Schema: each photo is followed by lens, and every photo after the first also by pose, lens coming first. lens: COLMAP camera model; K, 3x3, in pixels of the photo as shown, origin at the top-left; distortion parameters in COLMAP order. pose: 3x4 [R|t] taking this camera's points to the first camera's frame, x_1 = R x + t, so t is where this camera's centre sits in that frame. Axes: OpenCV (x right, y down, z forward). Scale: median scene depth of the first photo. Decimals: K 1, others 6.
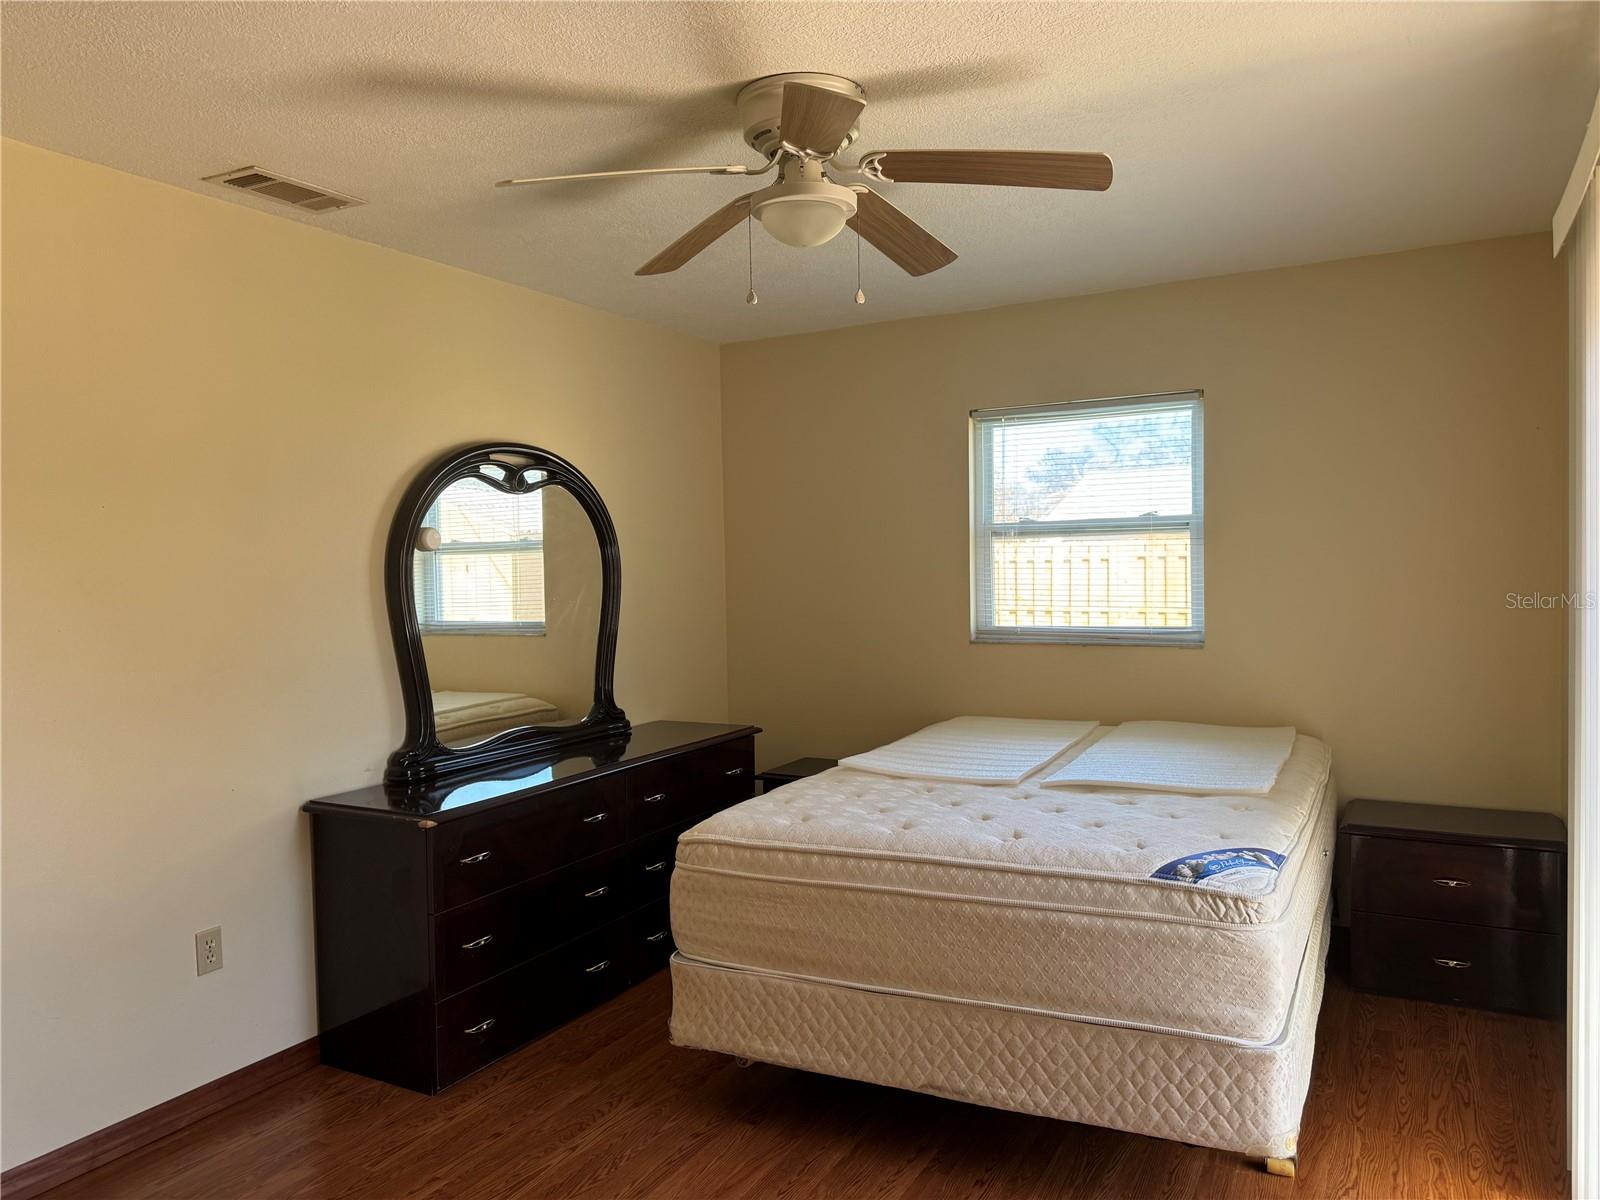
lens RADIAL K [[1126.5, 0, 798.4], [0, 1126.5, 593.9], [0, 0, 1]] dist [0.061967, -0.081857]
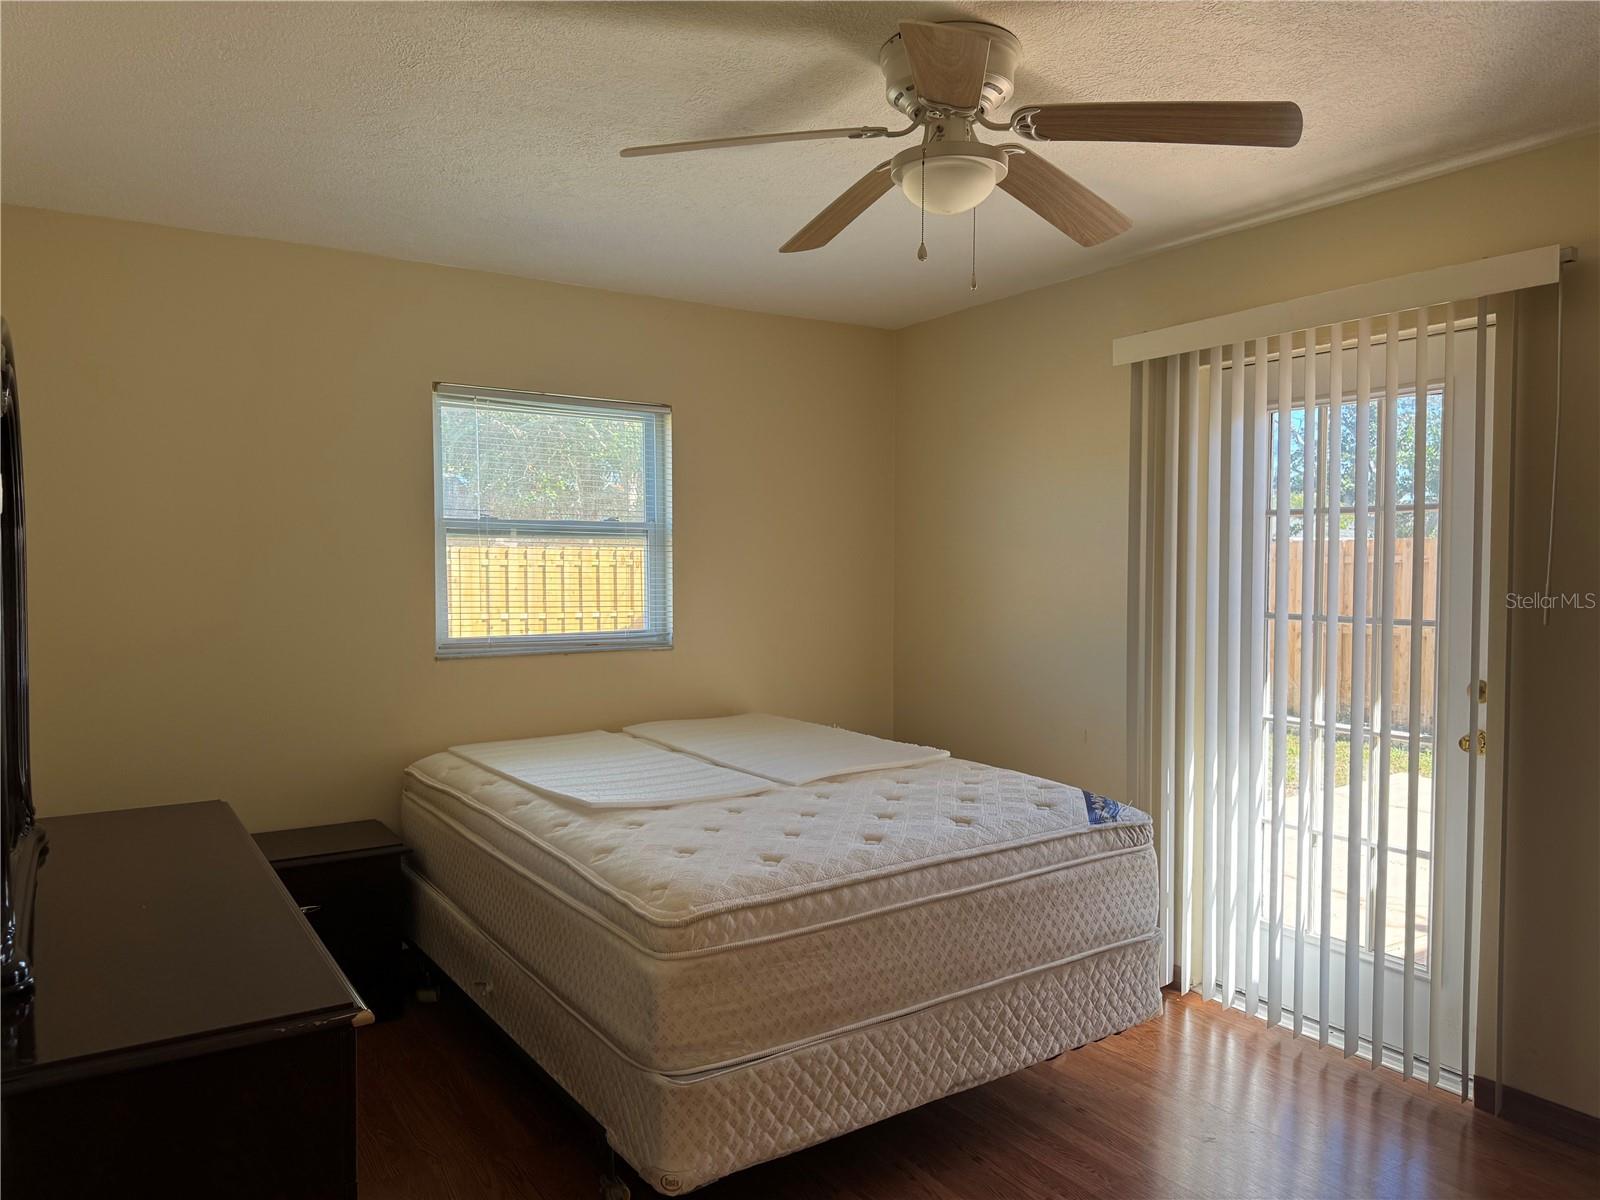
lens RADIAL K [[1126.5, 0, 801.9], [0, 1126.5, 609.9], [0, 0, 1]] dist [0.061967, -0.081857]
pose [[0.476938, -0.016256, 0.878787, -0.761268], [0.013500, 0.999846, 0.011169, 0.001410], [-0.878833, 0.006536, 0.477084, 0.591854]]
